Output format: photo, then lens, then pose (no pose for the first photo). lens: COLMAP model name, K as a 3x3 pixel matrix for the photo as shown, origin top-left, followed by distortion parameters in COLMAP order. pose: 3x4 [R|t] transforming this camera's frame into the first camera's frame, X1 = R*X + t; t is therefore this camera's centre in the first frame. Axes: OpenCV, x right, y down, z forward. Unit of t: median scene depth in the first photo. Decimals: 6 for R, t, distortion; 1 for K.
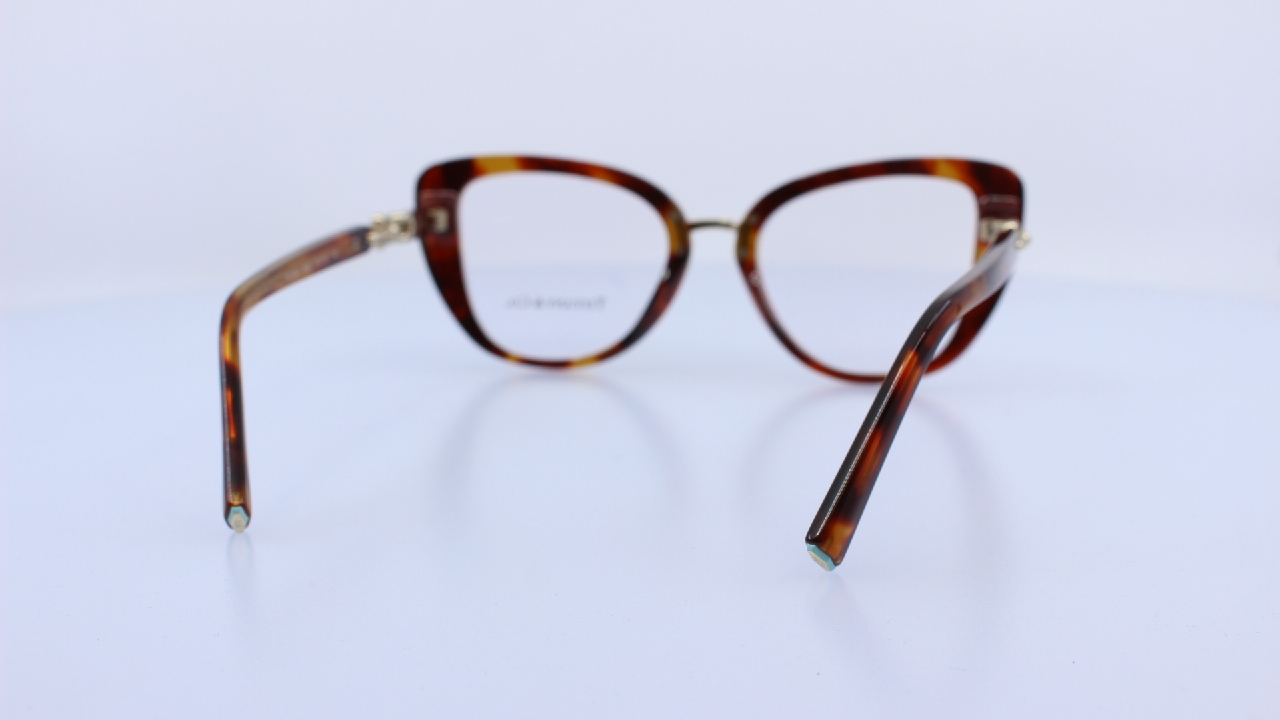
lens RADIAL K [[1704.4, 0, 640.0], [0, 1704.4, 360.0], [0, 0, 1]] dist [-0.098062, 0.031626]
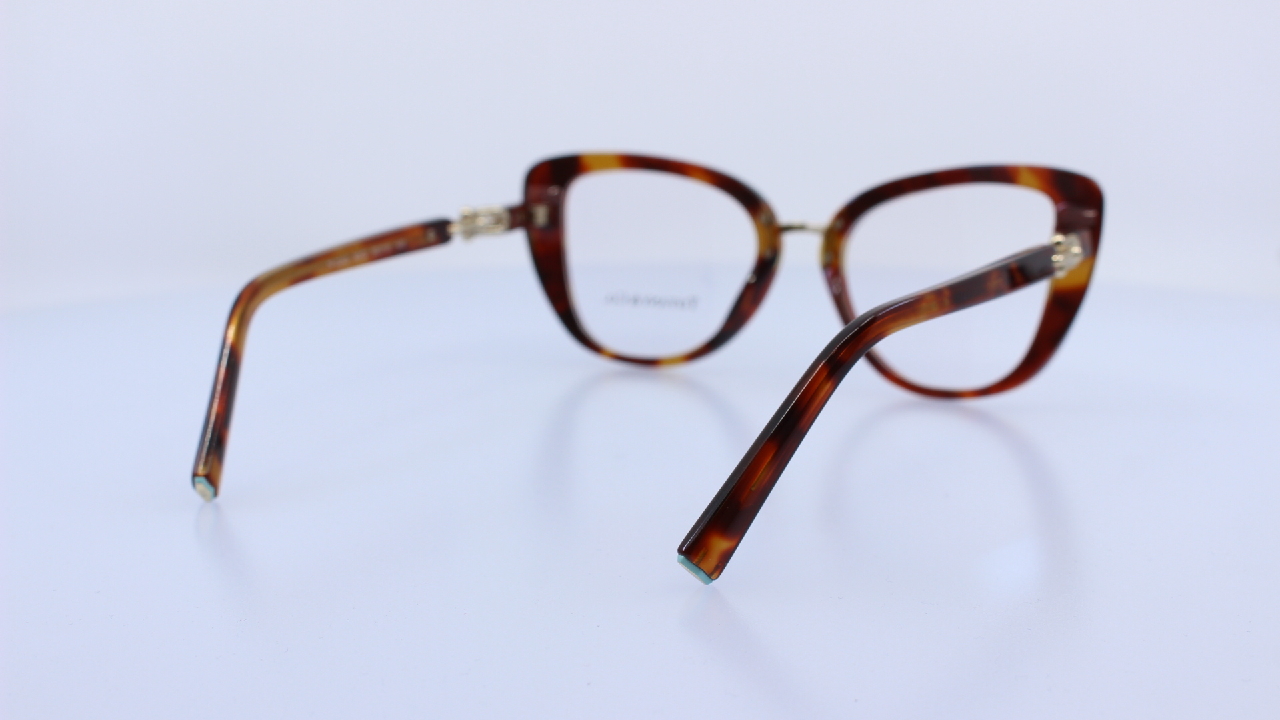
lens RADIAL K [[1704.4, 0, 640.0], [0, 1704.4, 360.0], [0, 0, 1]] dist [-0.098062, 0.031626]
pose [[0.964770, 0.052401, -0.257824, 0.209205], [-0.051764, 0.998616, 0.009261, -0.007803], [0.257953, 0.004412, 0.966147, 0.027985]]
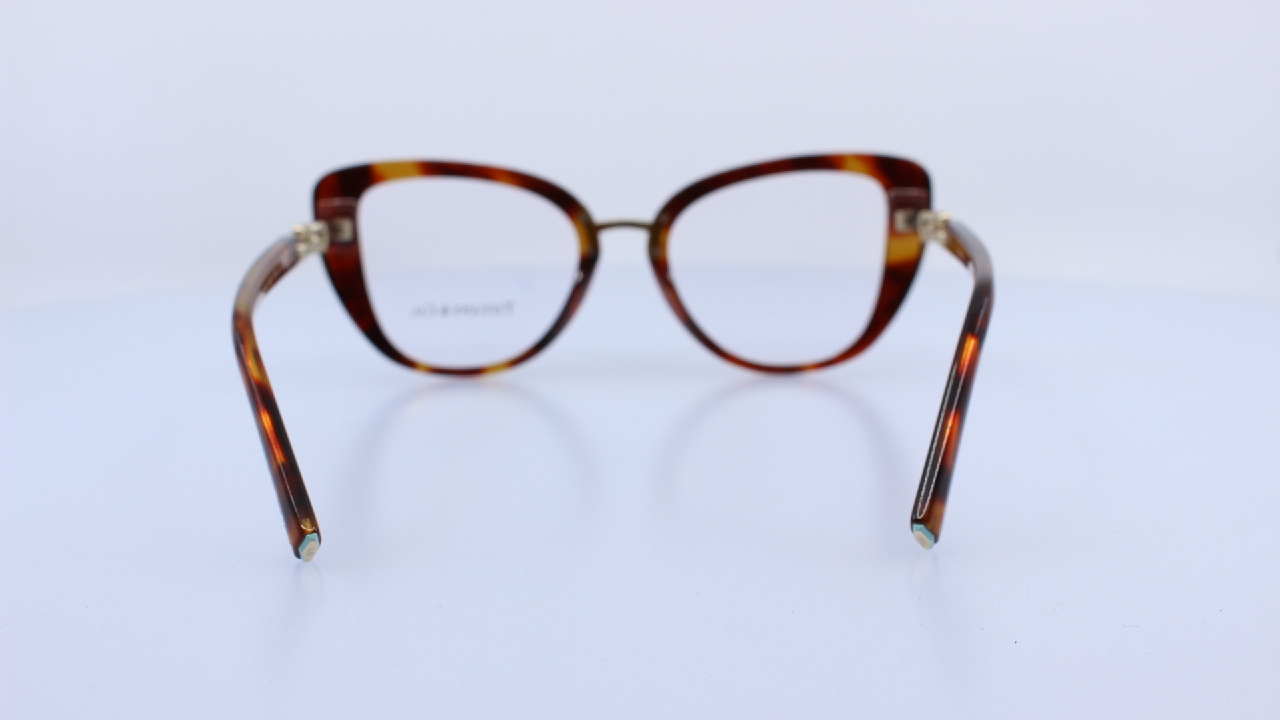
lens RADIAL K [[1704.4, 0, 640.0], [0, 1704.4, 360.0], [0, 0, 1]] dist [-0.098062, 0.031626]
pose [[0.969439, -0.051800, 0.239800, -0.190813], [0.049822, 0.998656, 0.014308, -0.013715], [-0.240219, -0.001923, 0.970717, 0.023819]]
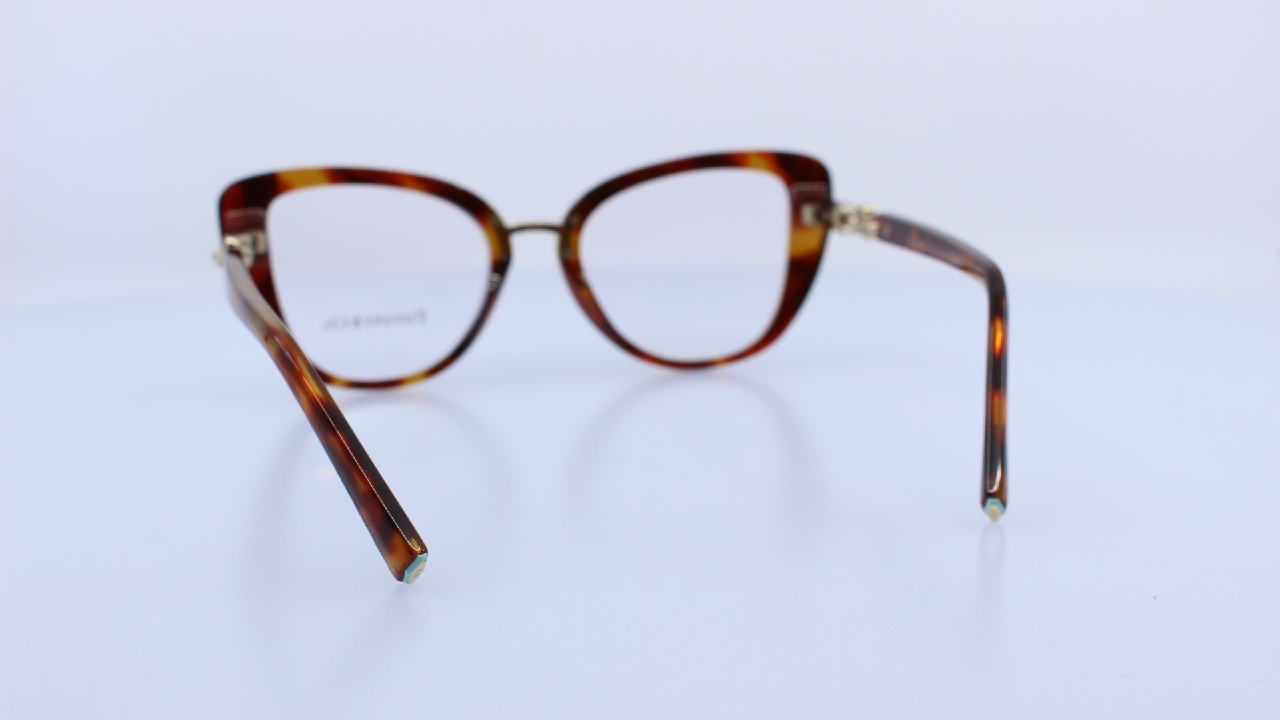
lens RADIAL K [[1704.4, 0, 640.0], [0, 1704.4, 360.0], [0, 0, 1]] dist [-0.098062, 0.031626]
pose [[0.872963, -0.098279, 0.477783, -0.383330], [0.095922, 0.994955, 0.029399, -0.025689], [-0.478261, 0.020166, 0.877986, 0.098139]]
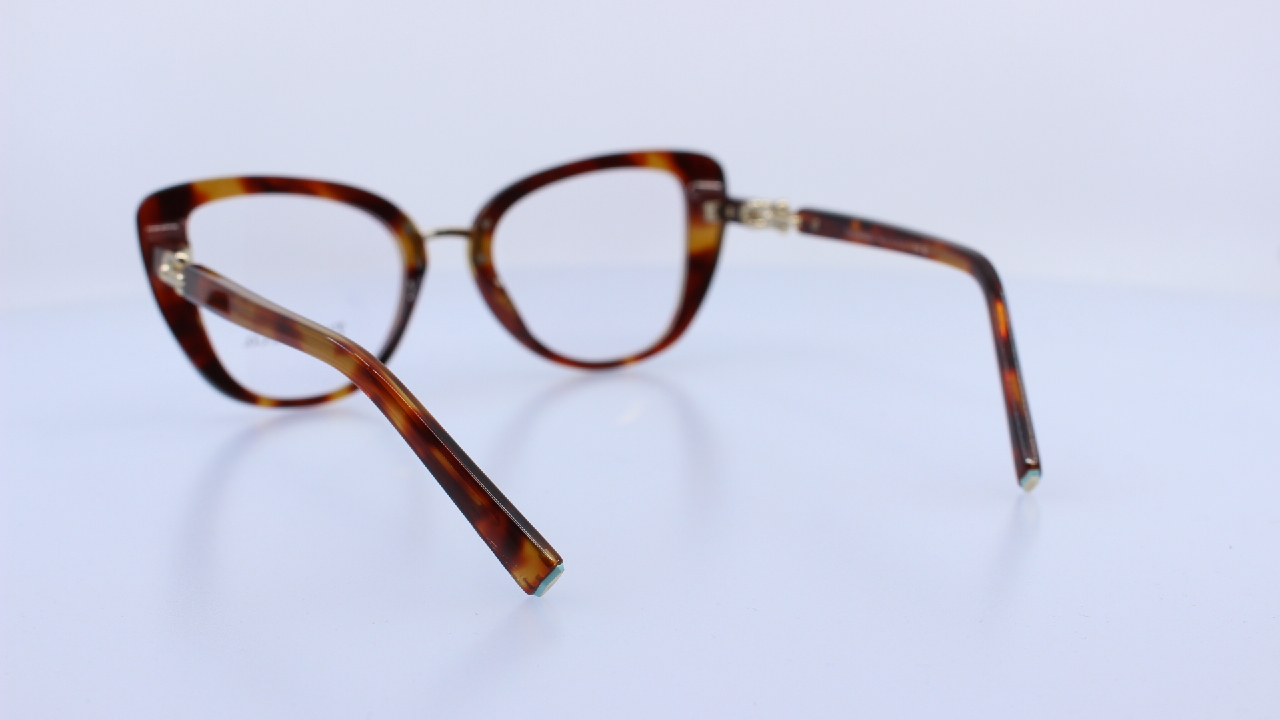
lens RADIAL K [[1704.4, 0, 640.0], [0, 1704.4, 360.0], [0, 0, 1]] dist [-0.098062, 0.031626]
pose [[0.716764, -0.138122, 0.683499, -0.549505], [0.136636, 0.989005, 0.056572, -0.047390], [-0.683798, 0.052841, 0.727755, 0.218901]]
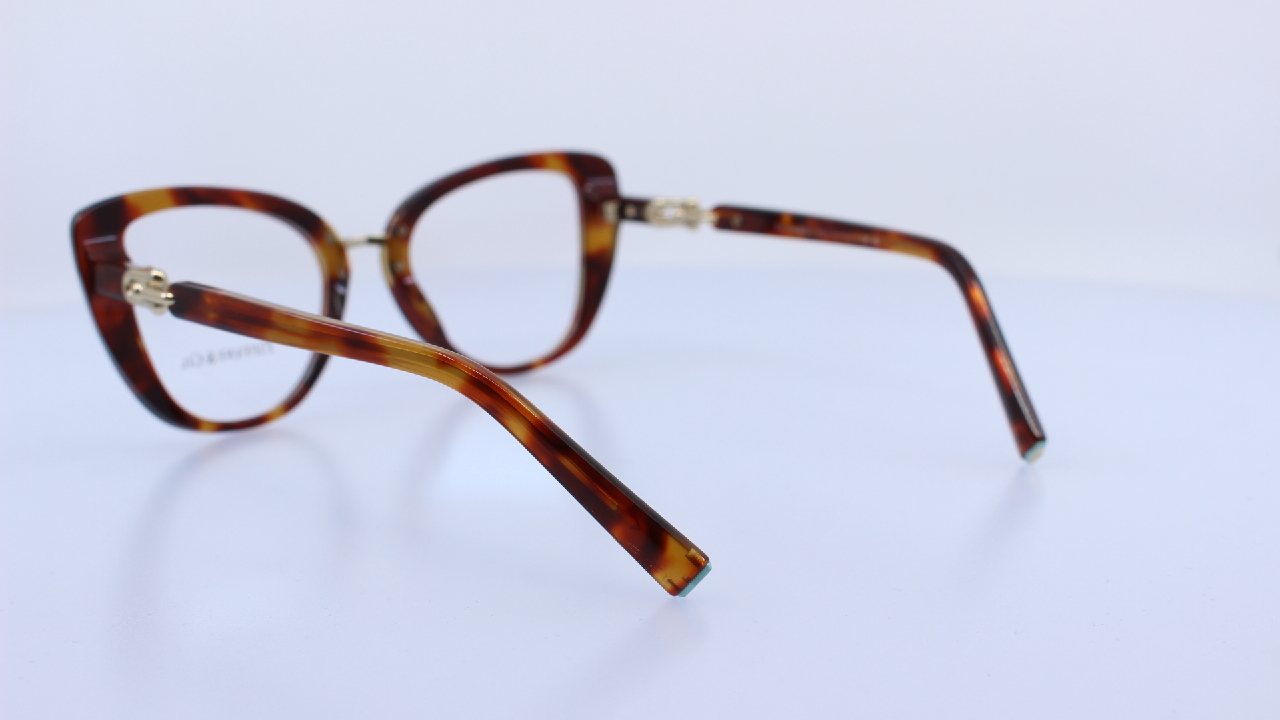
lens RADIAL K [[1704.4, 0, 640.0], [0, 1704.4, 360.0], [0, 0, 1]] dist [-0.098062, 0.031626]
pose [[0.510140, -0.168533, 0.843418, -0.679265], [0.169034, 0.981136, 0.093812, -0.077314], [-0.843318, 0.094709, 0.529004, 0.378634]]
